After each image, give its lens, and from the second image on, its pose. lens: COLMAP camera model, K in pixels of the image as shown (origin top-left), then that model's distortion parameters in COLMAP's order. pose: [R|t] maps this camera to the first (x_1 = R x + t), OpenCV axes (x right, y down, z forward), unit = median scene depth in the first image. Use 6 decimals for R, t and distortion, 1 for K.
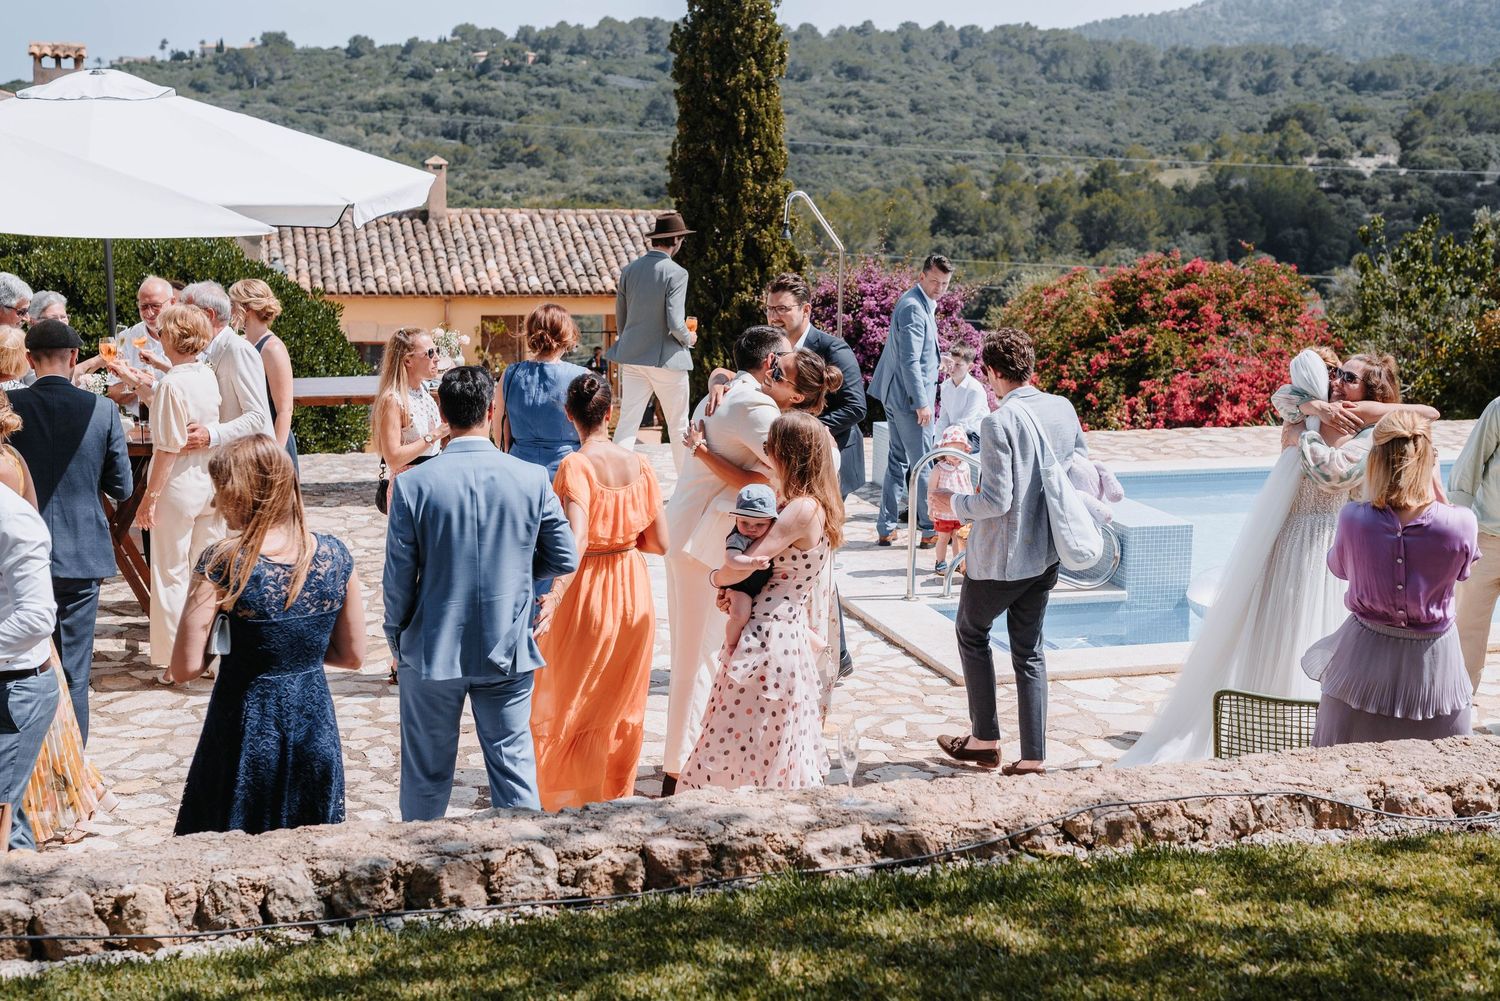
lens RADIAL K [[2166.9, 0, 750.0], [0, 2166.9, 500.5], [0, 0, 1]] dist [-0.005095, 0.089125]
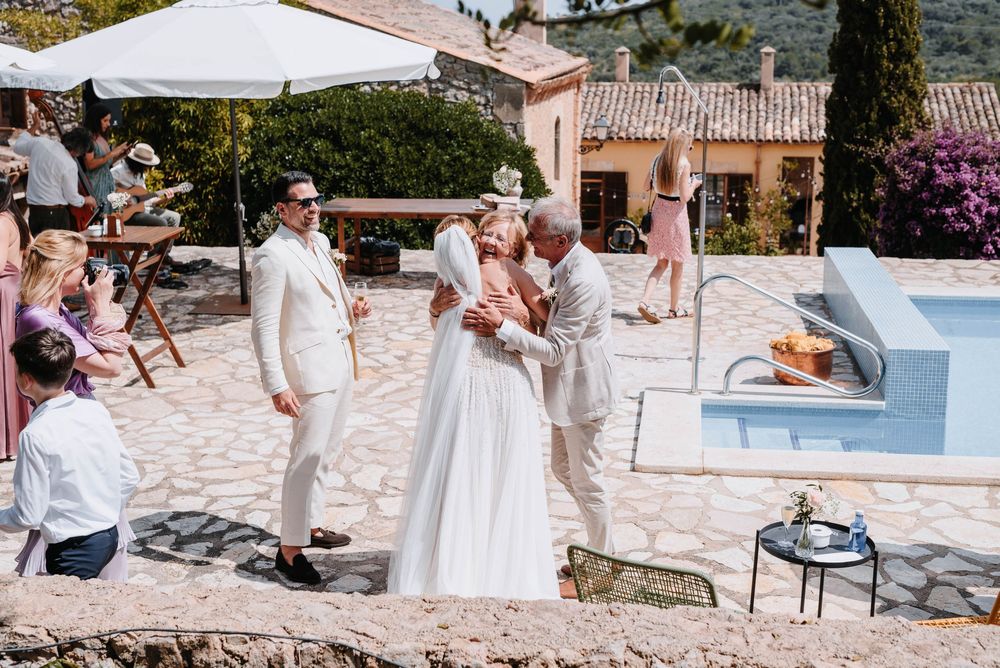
lens RADIAL K [[1394.3, 0, 500.0], [0, 1394.3, 334.0], [0, 0, 1]] dist [-0.014384, 0.001111]
pose [[0.909418, 0.071518, -0.409688, 0.094855], [-0.053410, 0.997030, 0.055488, -0.008718], [0.412440, -0.028580, 0.910537, 0.069931]]
